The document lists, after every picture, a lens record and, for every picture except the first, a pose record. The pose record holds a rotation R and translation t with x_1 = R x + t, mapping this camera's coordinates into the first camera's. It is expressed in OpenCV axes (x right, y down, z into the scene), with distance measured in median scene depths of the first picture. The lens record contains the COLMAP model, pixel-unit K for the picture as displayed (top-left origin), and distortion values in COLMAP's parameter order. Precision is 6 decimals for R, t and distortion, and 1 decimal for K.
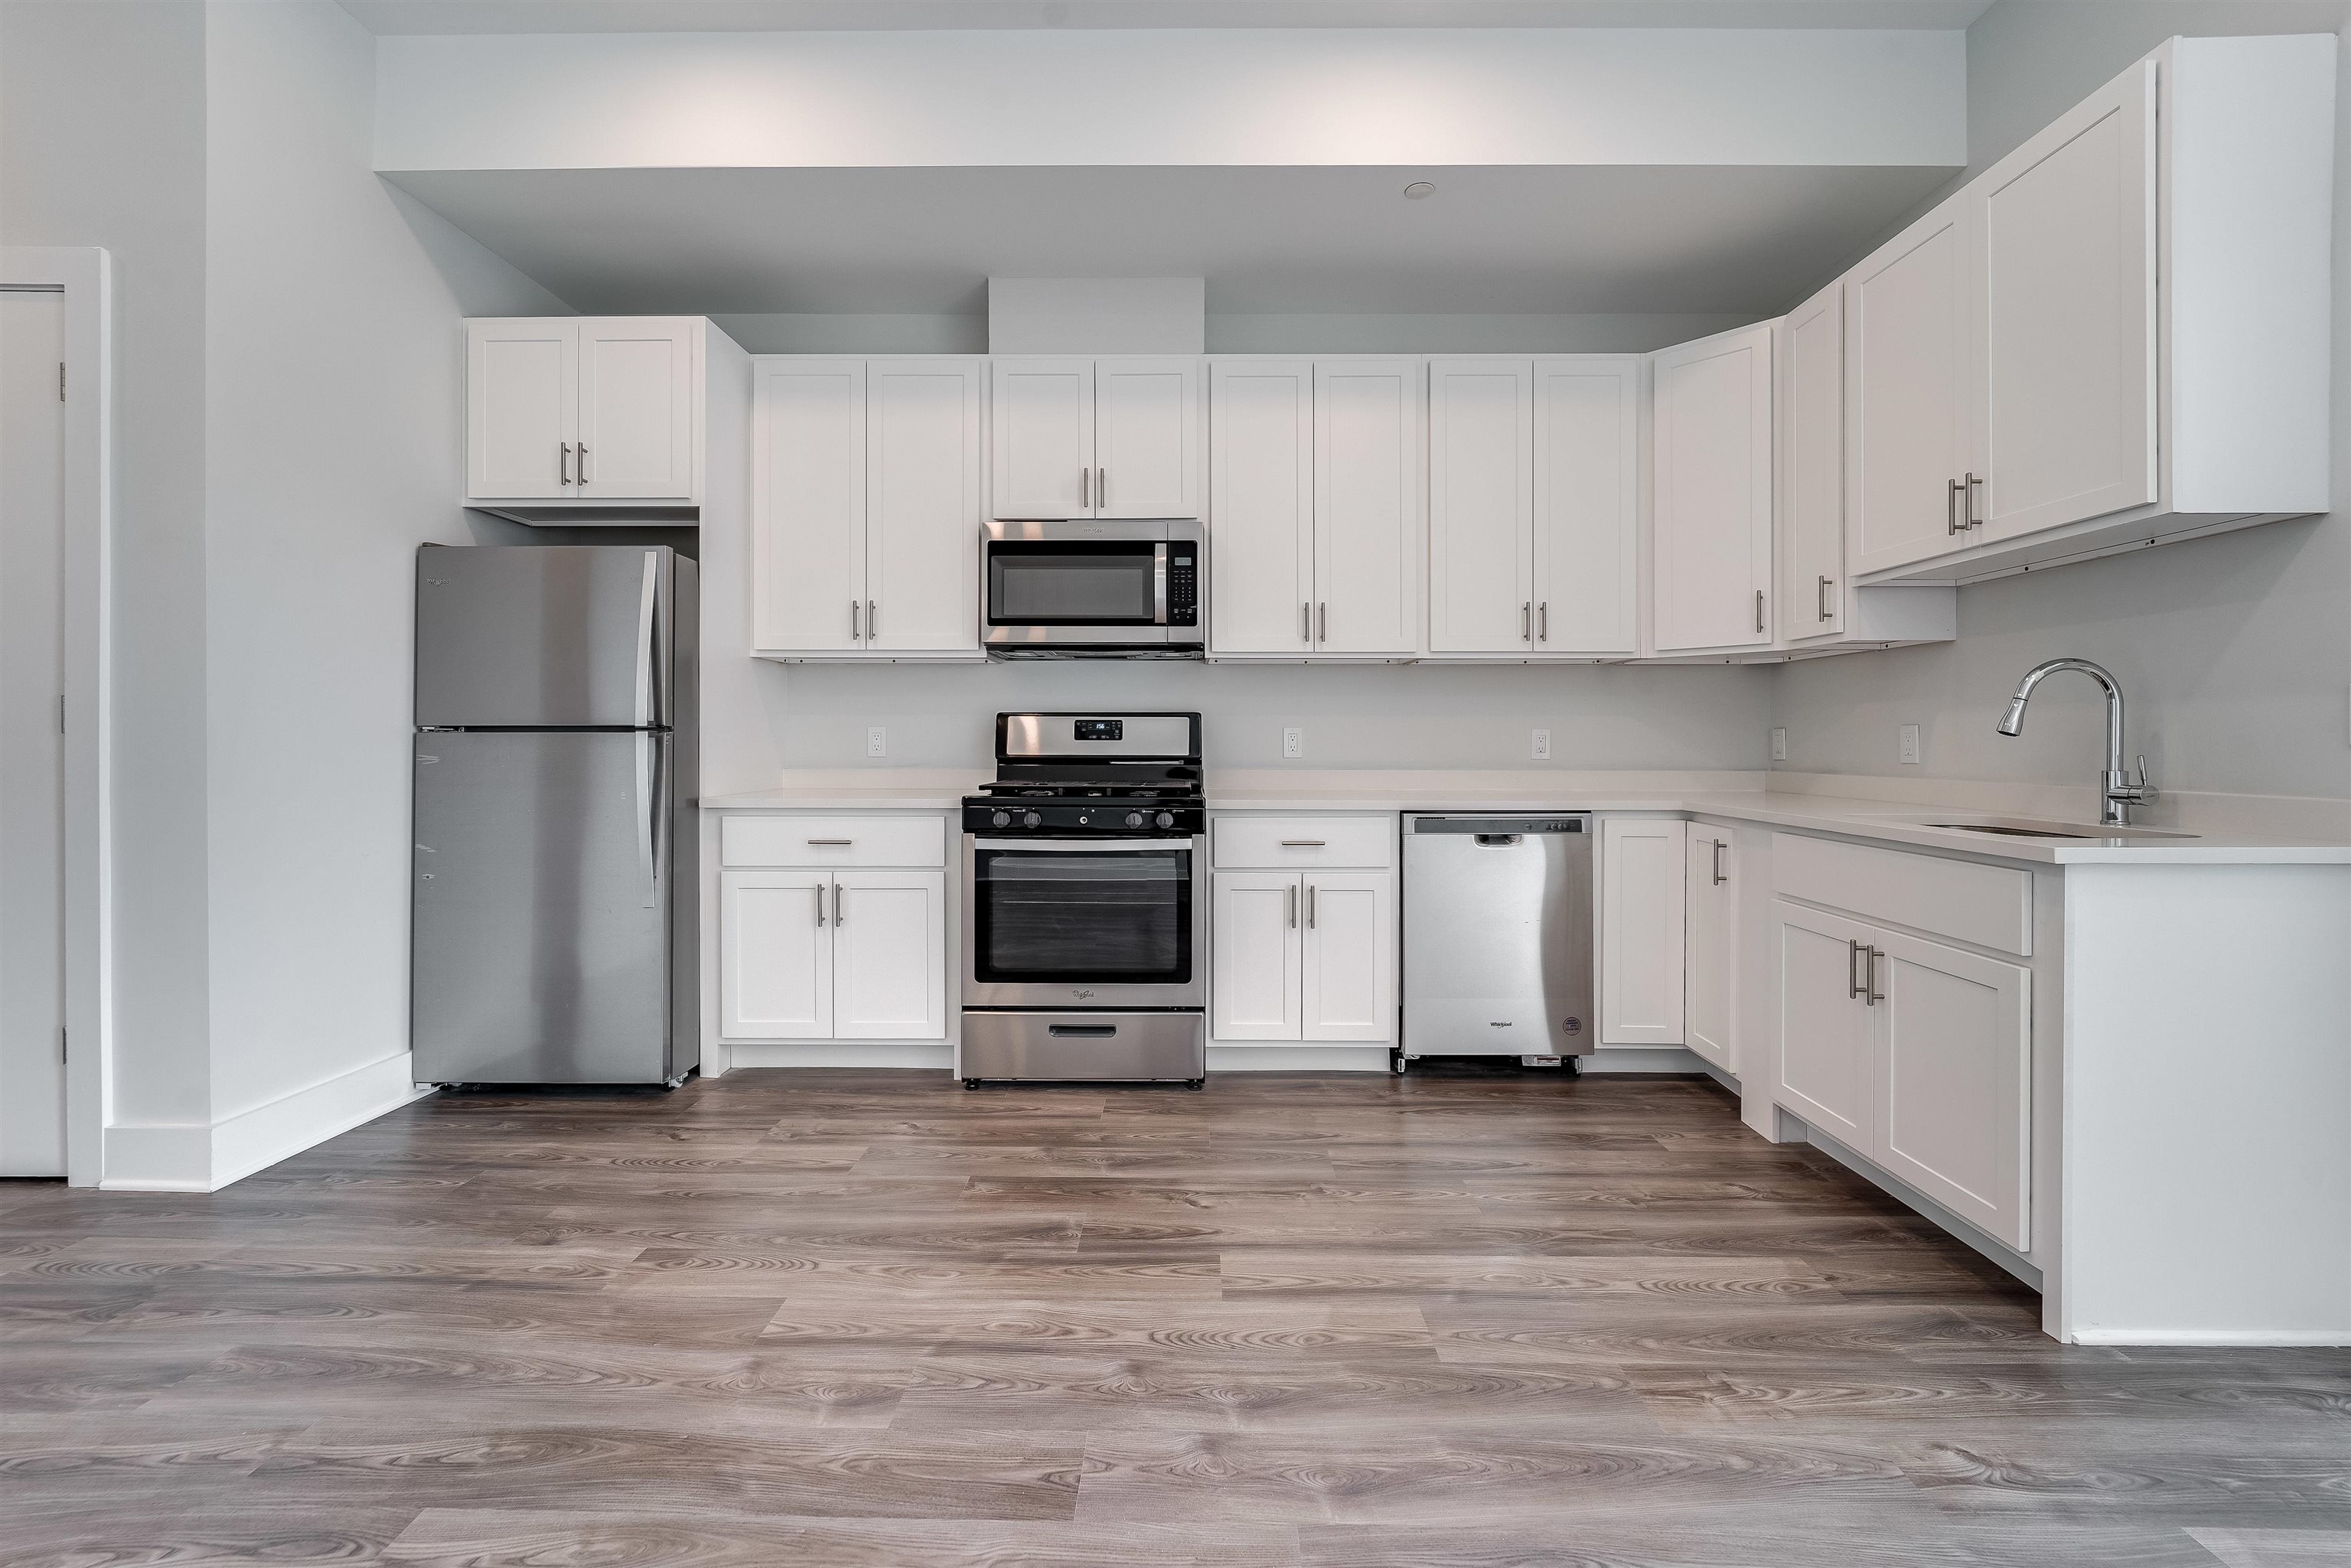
lens RADIAL K [[960.9, 0, 1189.3], [0, 960.9, 745.3], [0, 0, 1]] dist [-0.007963, -0.000364]
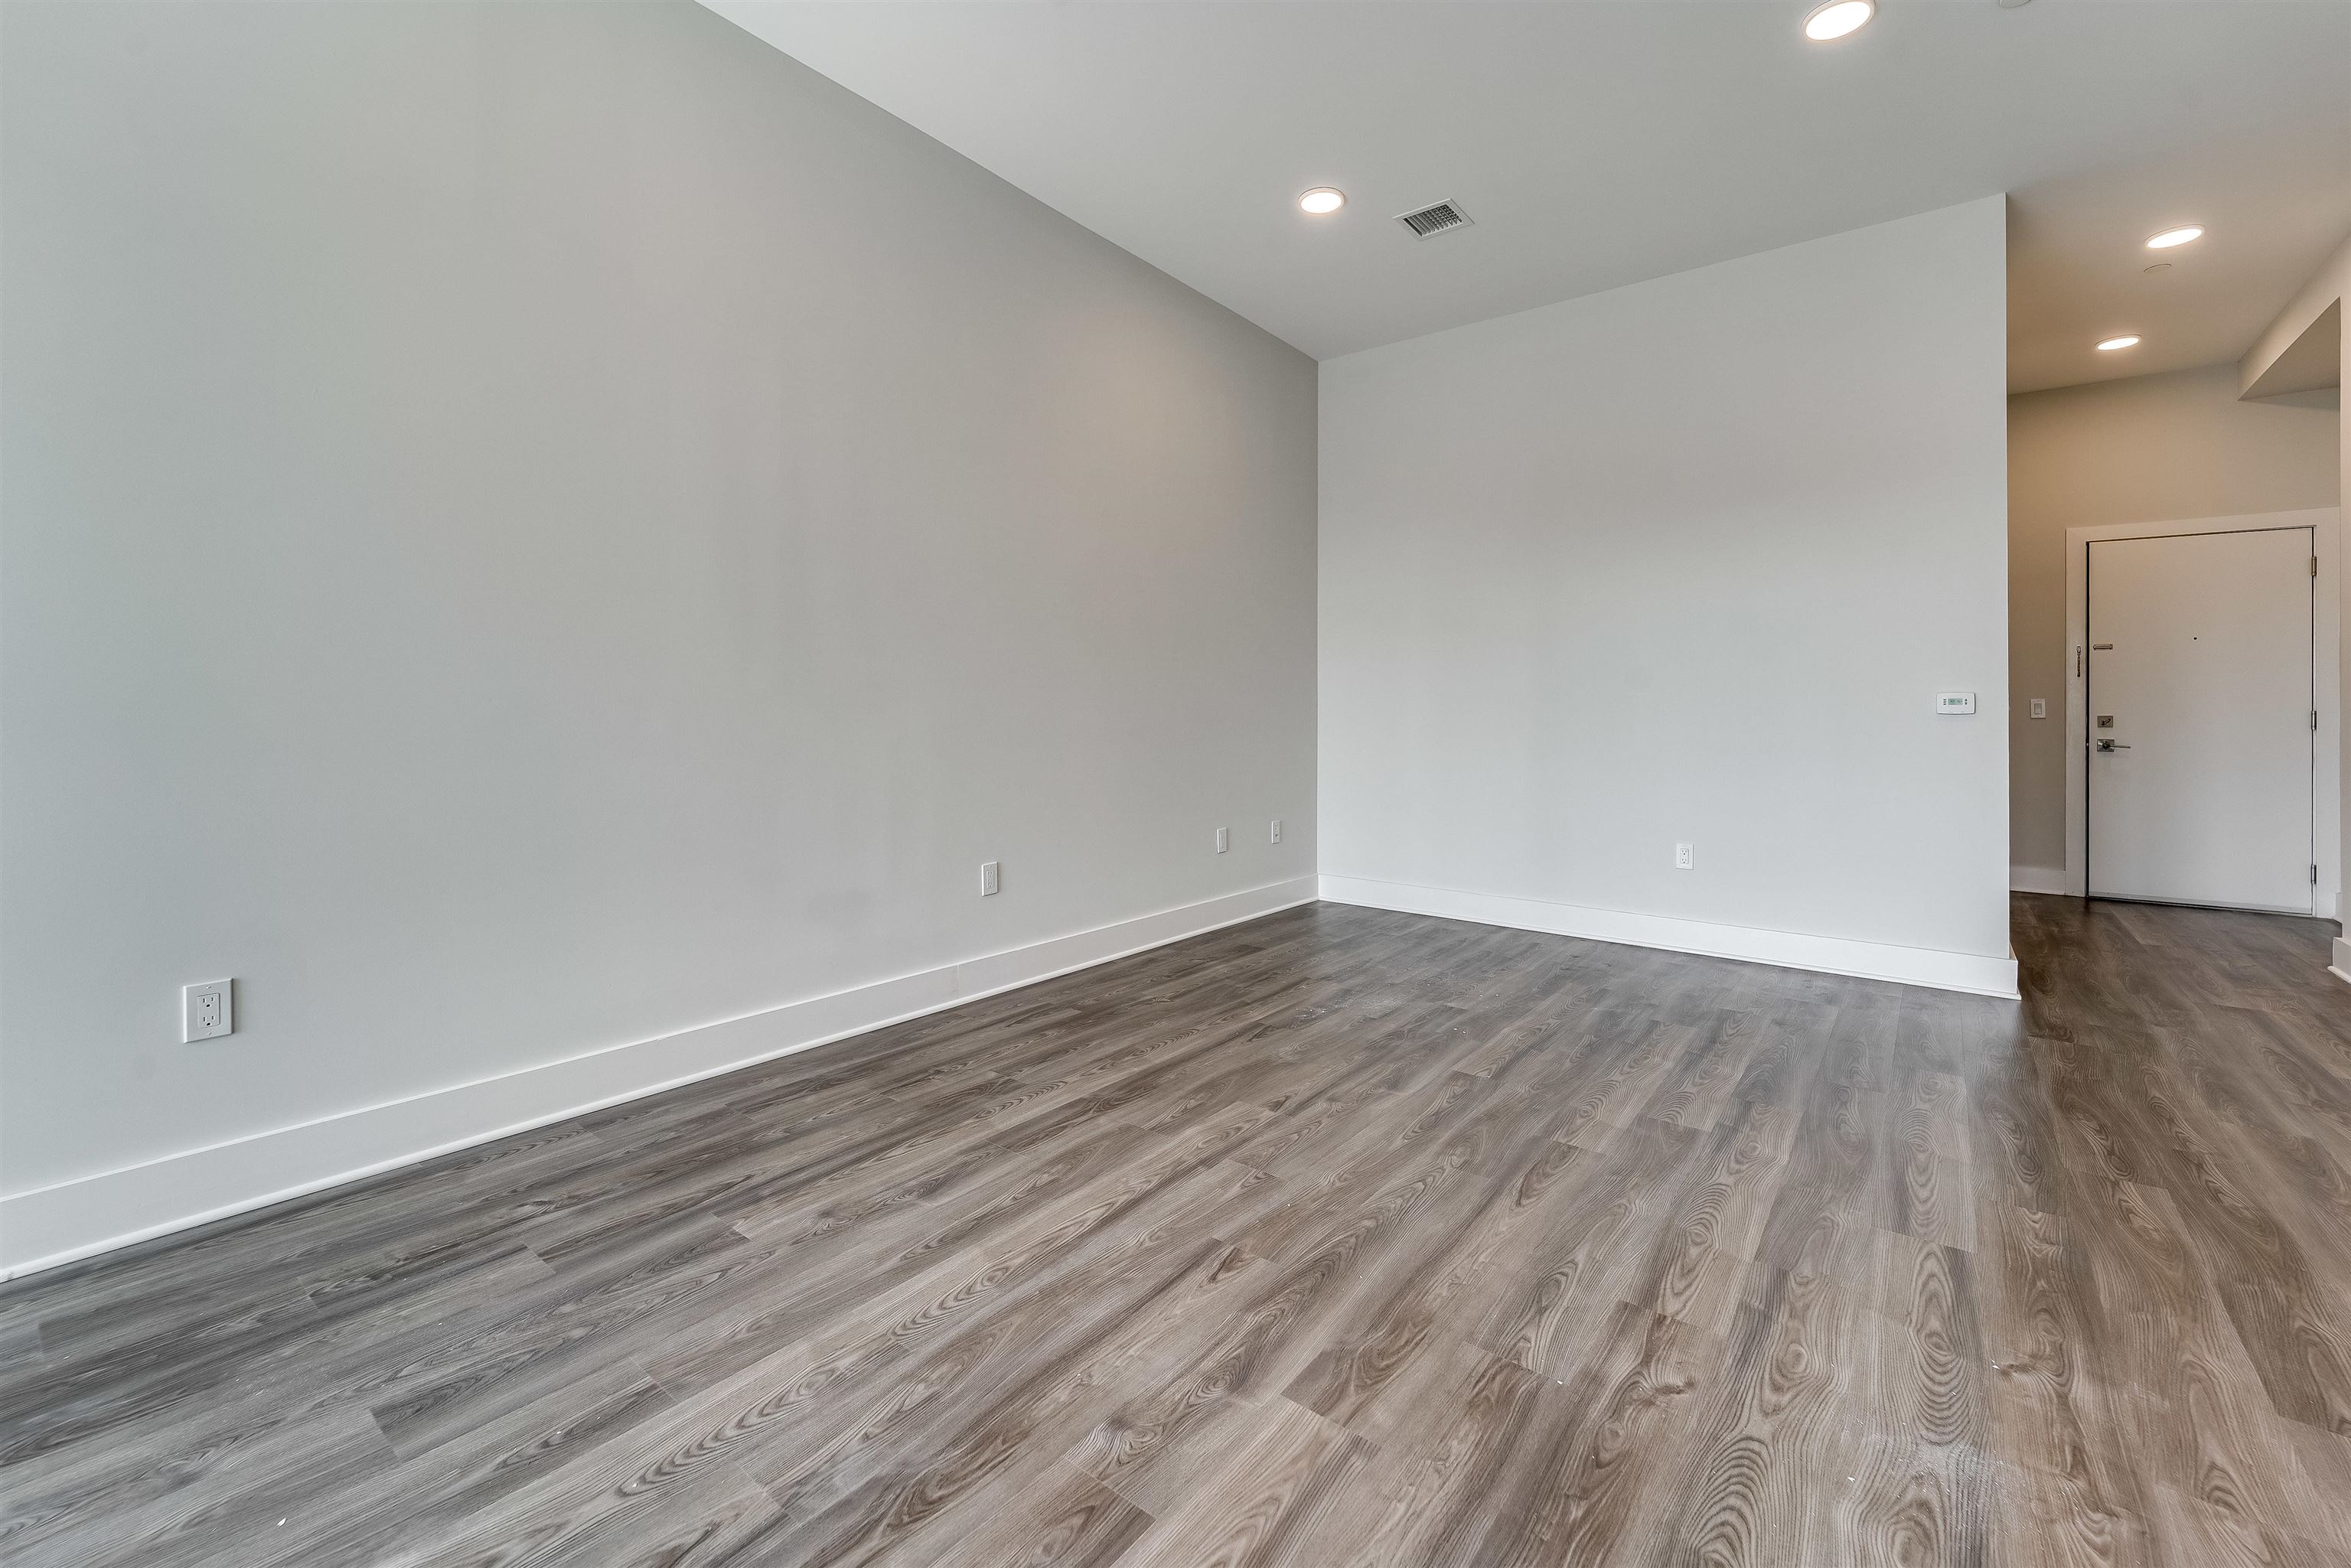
lens RADIAL K [[976.2, 0, 1166.9], [0, 976.2, 722.8], [0, 0, 1]] dist [-0.006007, -0.000870]
pose [[-0.615597, -0.001327, -0.788060, 0.683898], [-0.011514, 0.999907, 0.007310, 0.005669], [0.787977, 0.013574, -0.615555, 0.289972]]
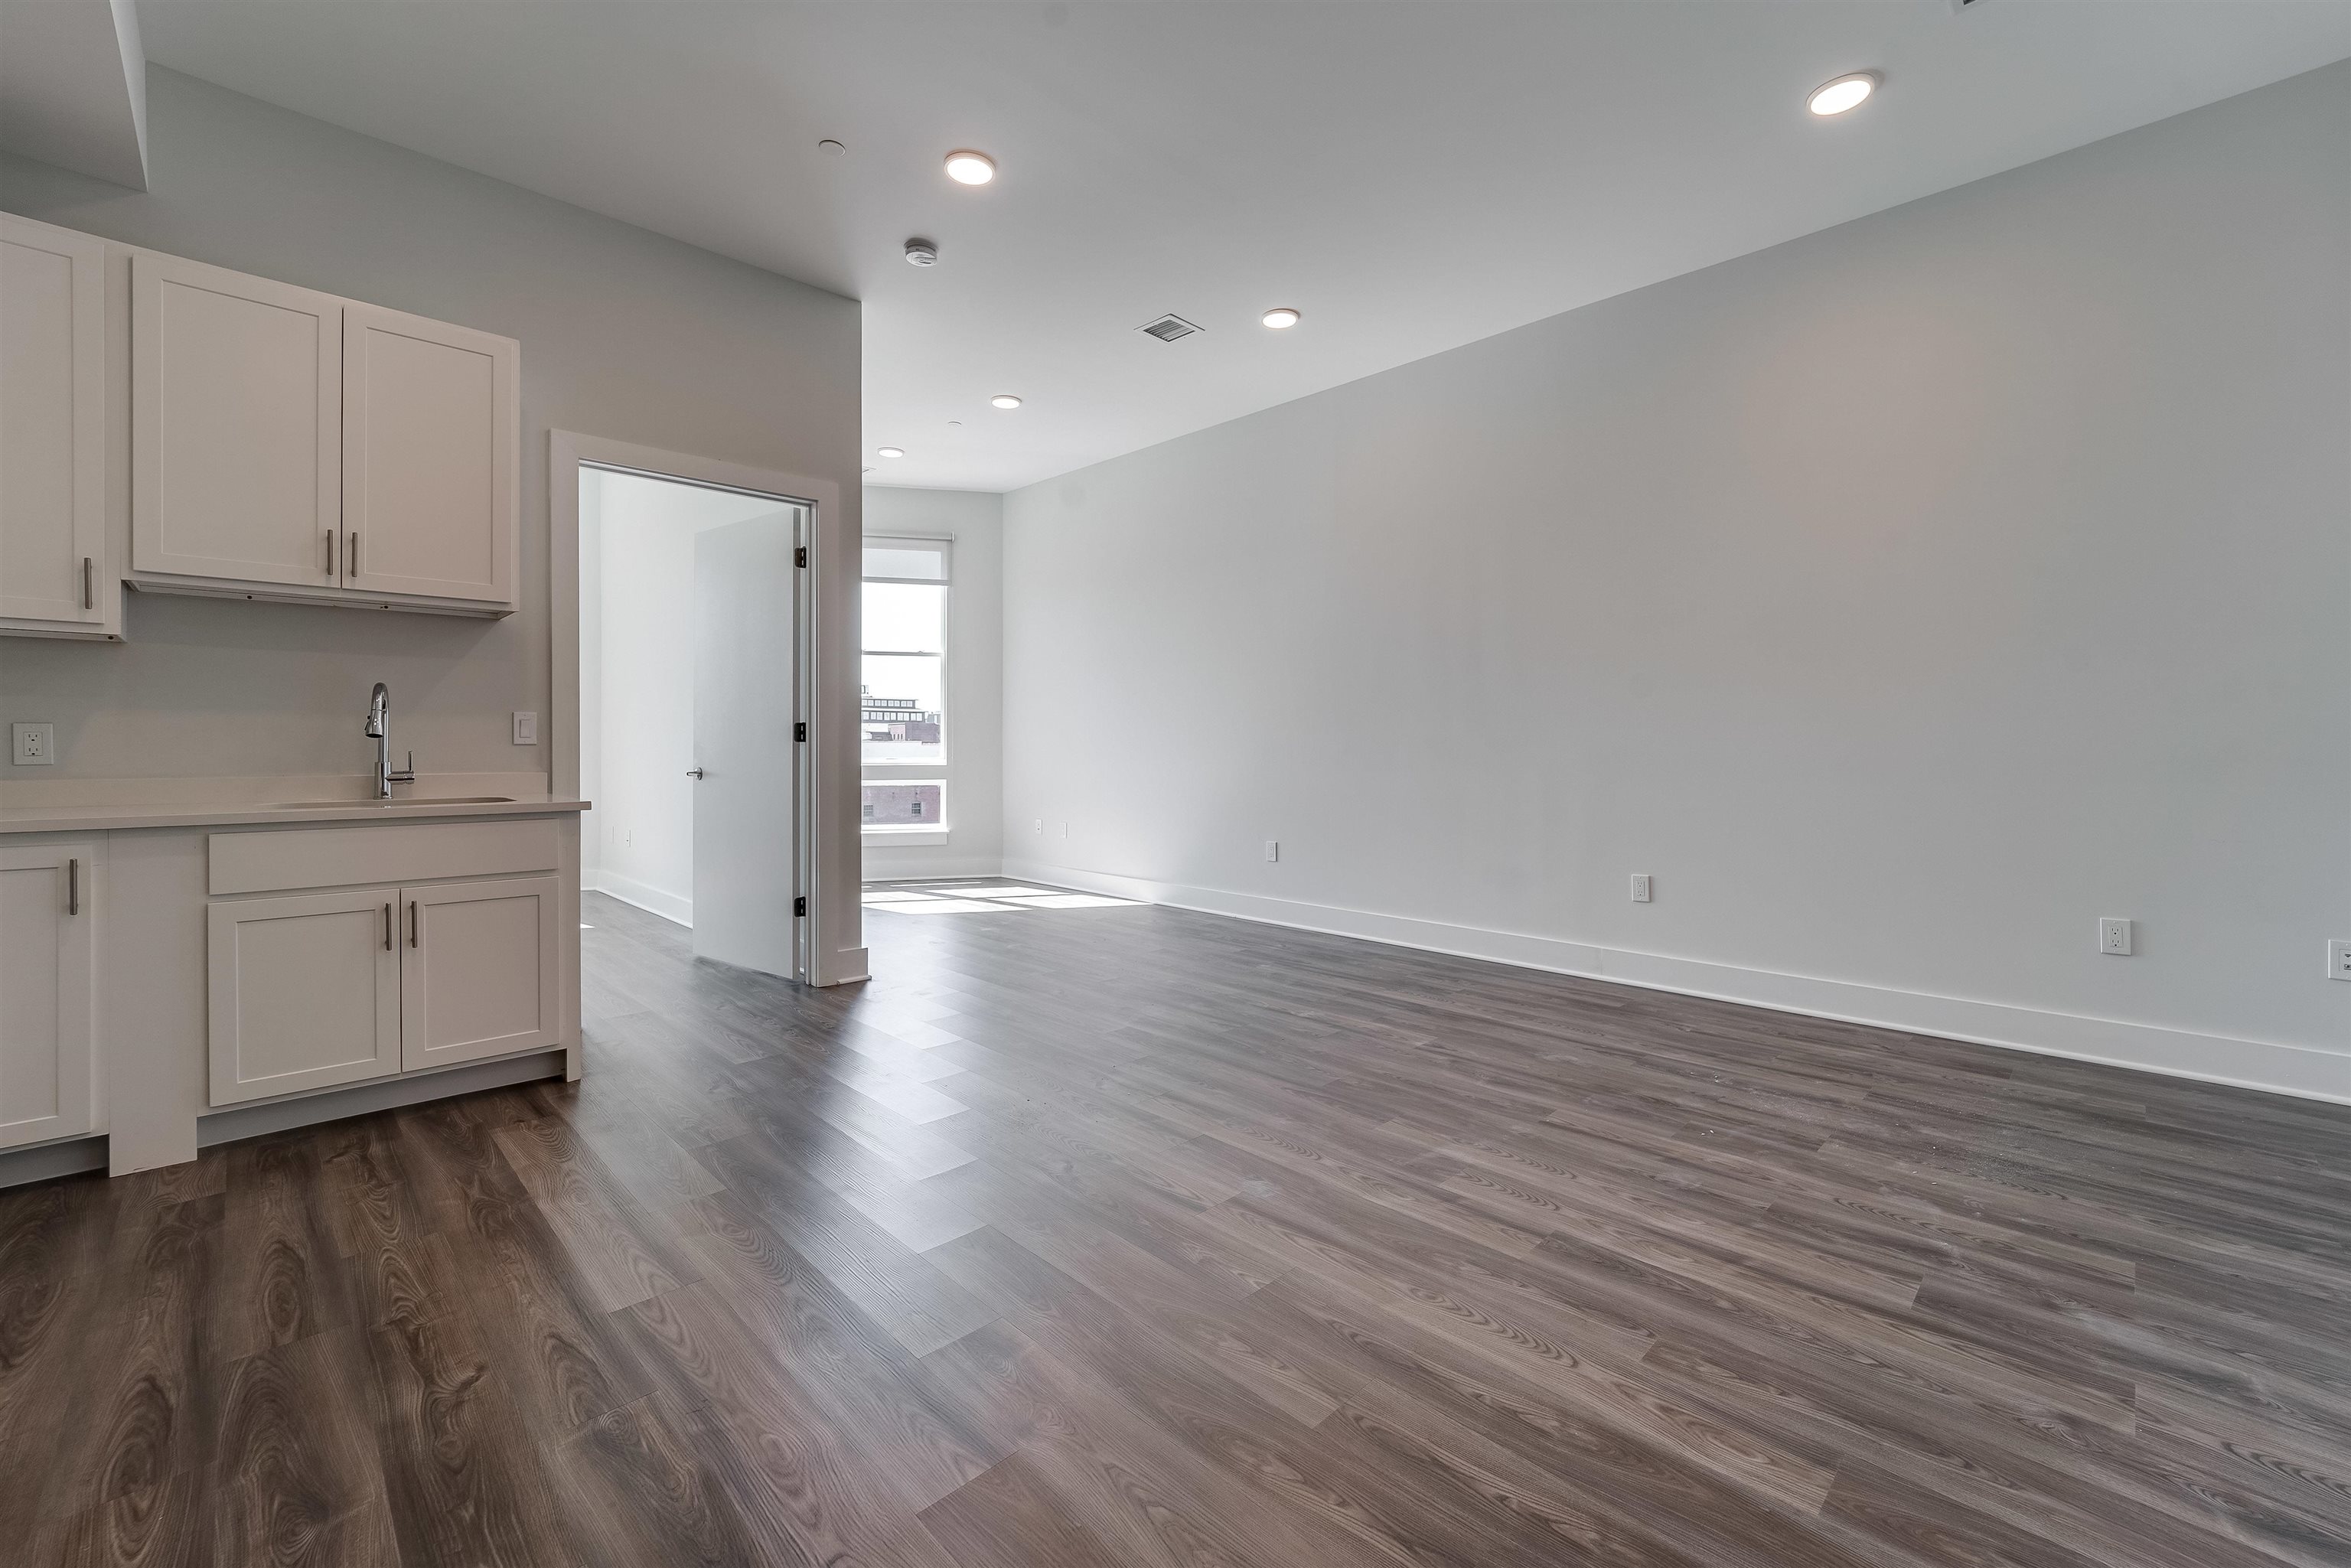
lens RADIAL K [[953.7, 0, 1174.8], [0, 953.7, 755.8], [0, 0, 1]] dist [-0.007741, -0.000101]
pose [[-0.702556, -0.011618, 0.711534, -0.651480], [-0.000312, 0.999872, 0.016018, -0.004452], [-0.711628, 0.011032, -0.702469, 0.835721]]
